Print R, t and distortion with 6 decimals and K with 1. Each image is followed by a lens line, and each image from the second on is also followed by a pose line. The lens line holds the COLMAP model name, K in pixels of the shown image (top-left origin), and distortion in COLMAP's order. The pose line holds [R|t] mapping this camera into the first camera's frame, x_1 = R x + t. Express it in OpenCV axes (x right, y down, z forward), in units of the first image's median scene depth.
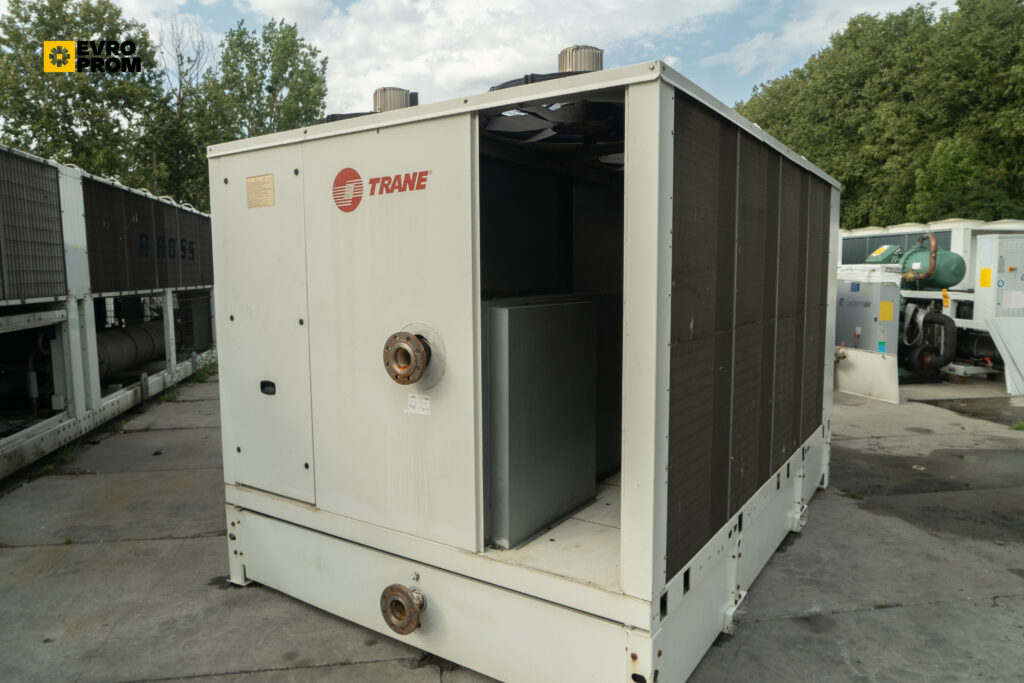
lens RADIAL K [[685.7, 0, 522.5], [0, 685.7, 340.4], [0, 0, 1]] dist [-0.058656, -0.000206]
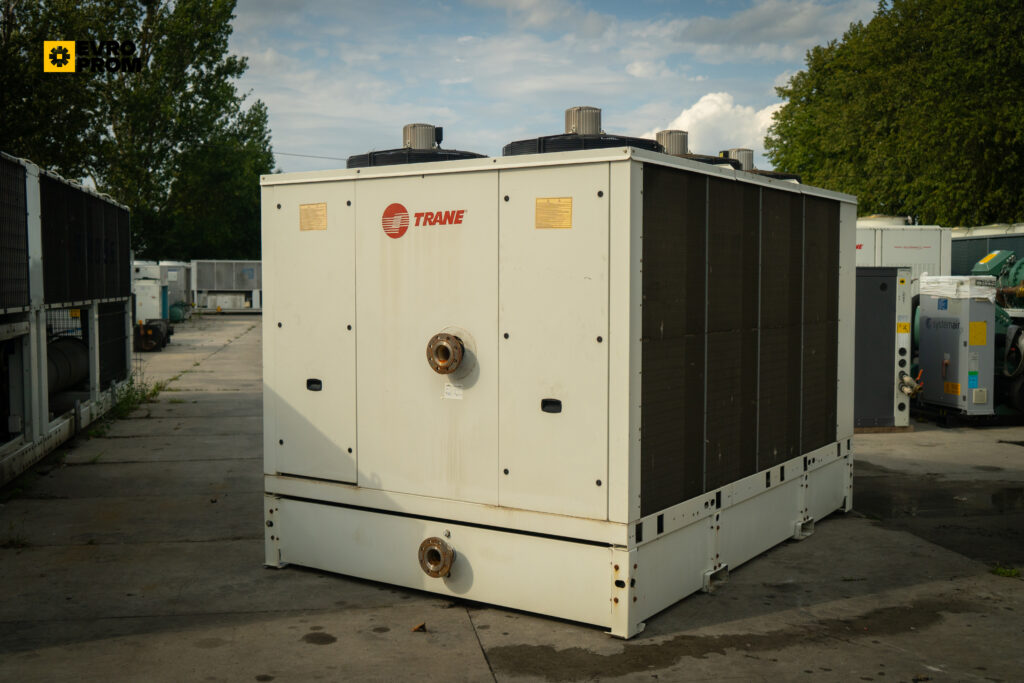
lens RADIAL K [[1106.7, 0, 512.0], [0, 1106.7, 341.5], [0, 0, 1]] dist [-0.012243, 0.004769]
pose [[0.999937, 0.006430, -0.009158, -0.019266], [-0.006828, 0.999002, -0.044149, 0.071672], [0.008865, 0.044209, 0.998983, -0.824604]]
